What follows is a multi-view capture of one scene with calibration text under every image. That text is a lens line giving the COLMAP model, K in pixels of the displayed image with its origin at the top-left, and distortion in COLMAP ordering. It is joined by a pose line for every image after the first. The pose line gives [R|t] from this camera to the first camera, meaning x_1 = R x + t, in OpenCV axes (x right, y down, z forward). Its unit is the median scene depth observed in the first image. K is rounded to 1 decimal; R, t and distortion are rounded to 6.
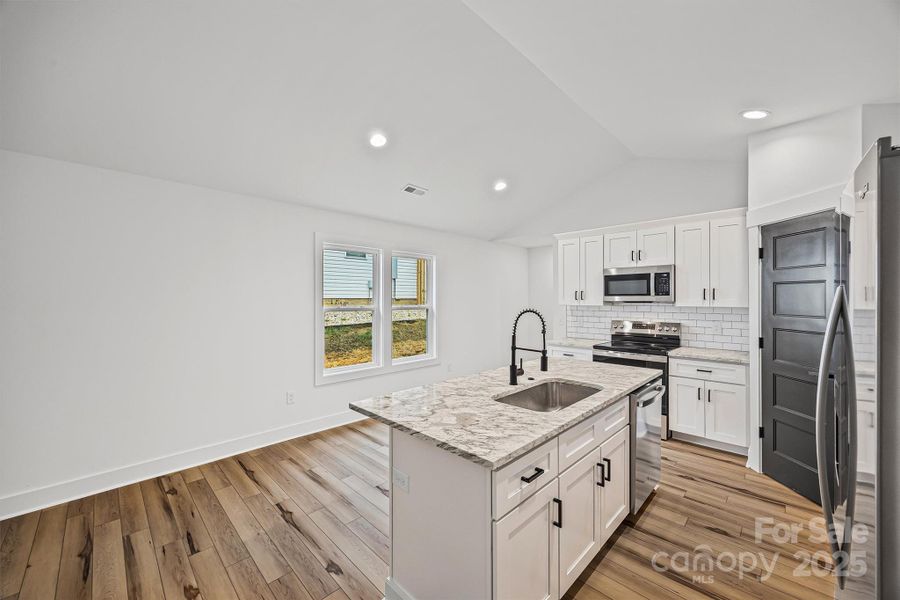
lens RADIAL K [[353.5, 0, 456.5], [0, 353.5, 297.9], [0, 0, 1]] dist [-0.000325, 0.000276]
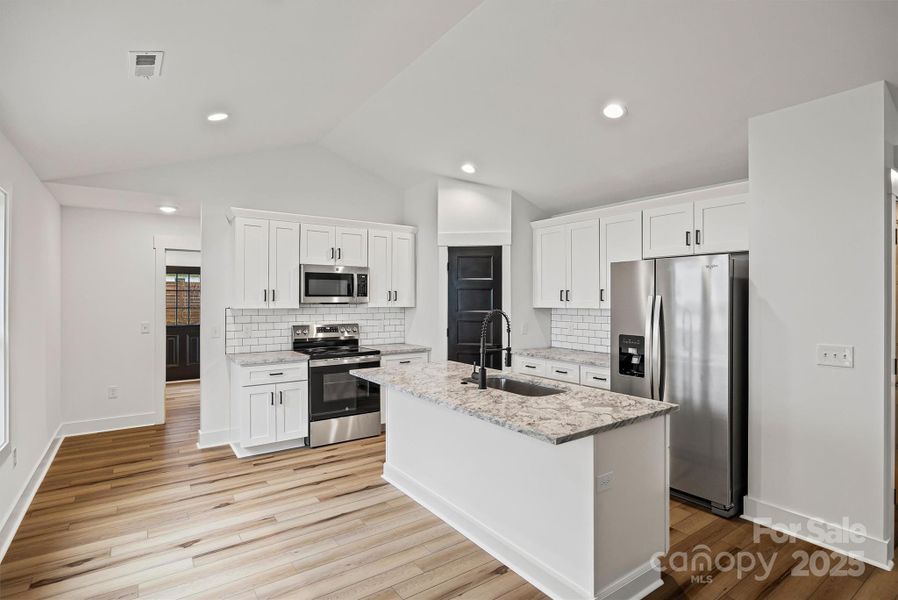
lens RADIAL K [[445.5, 0, 448.2], [0, 445.5, 301.8], [0, 0, 1]] dist [-0.027211, -0.000036]
pose [[0.182851, -0.002186, 0.983138, -0.589795], [-0.002793, 0.999992, 0.002743, 0.003640], [-0.983137, -0.003247, 0.182843, 0.492136]]
